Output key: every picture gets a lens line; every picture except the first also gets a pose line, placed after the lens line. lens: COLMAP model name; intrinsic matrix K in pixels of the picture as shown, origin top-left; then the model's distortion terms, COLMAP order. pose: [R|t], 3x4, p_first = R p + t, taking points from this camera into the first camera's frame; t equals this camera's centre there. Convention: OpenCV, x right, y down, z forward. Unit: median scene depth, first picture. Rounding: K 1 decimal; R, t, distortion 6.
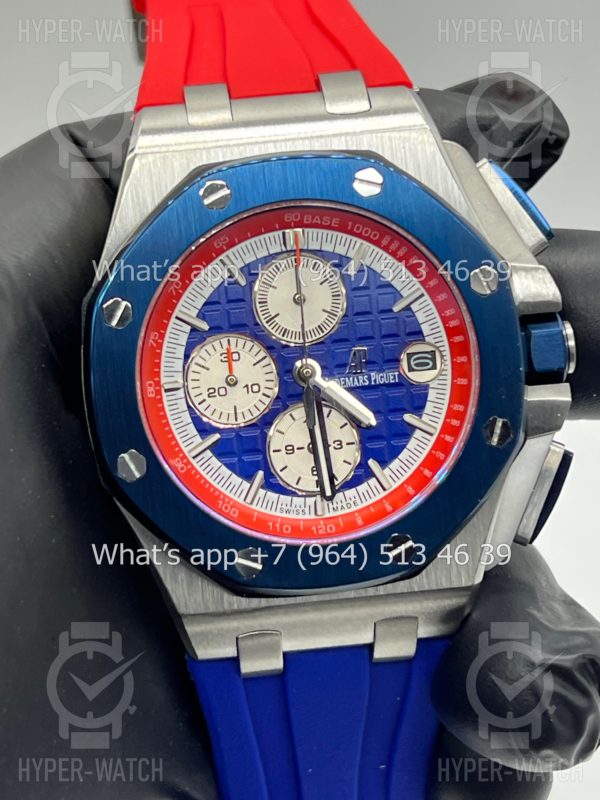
lens RADIAL K [[1843.1, 0, 300.0], [0, 1843.1, 400.0], [0, 0, 1]] dist [0.241807, -0.115809]
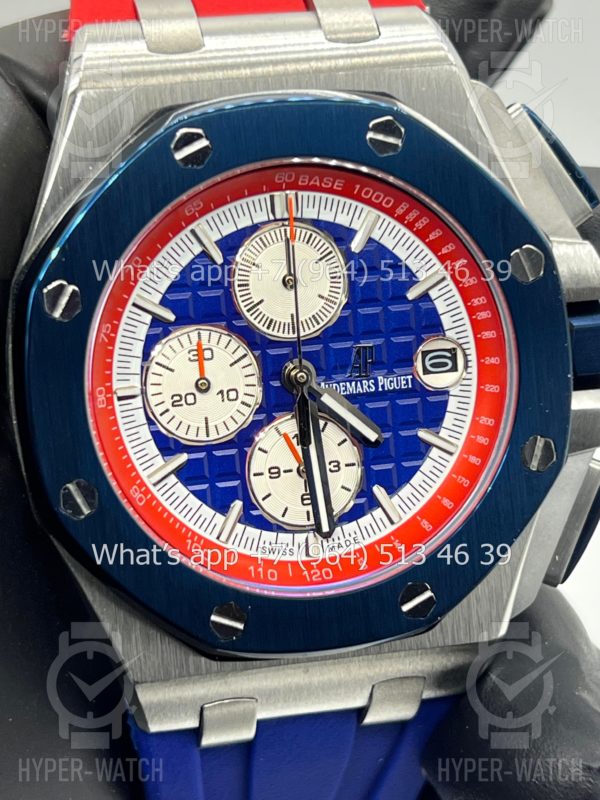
lens RADIAL K [[1843.1, 0, 300.0], [0, 1843.1, 400.0], [0, 0, 1]] dist [0.241807, -0.115809]
pose [[0.991934, 0.006117, 0.126604, -0.094915], [-0.014851, 0.997564, 0.068162, -0.058066], [-0.125879, -0.069493, 0.989609, 0.221457]]
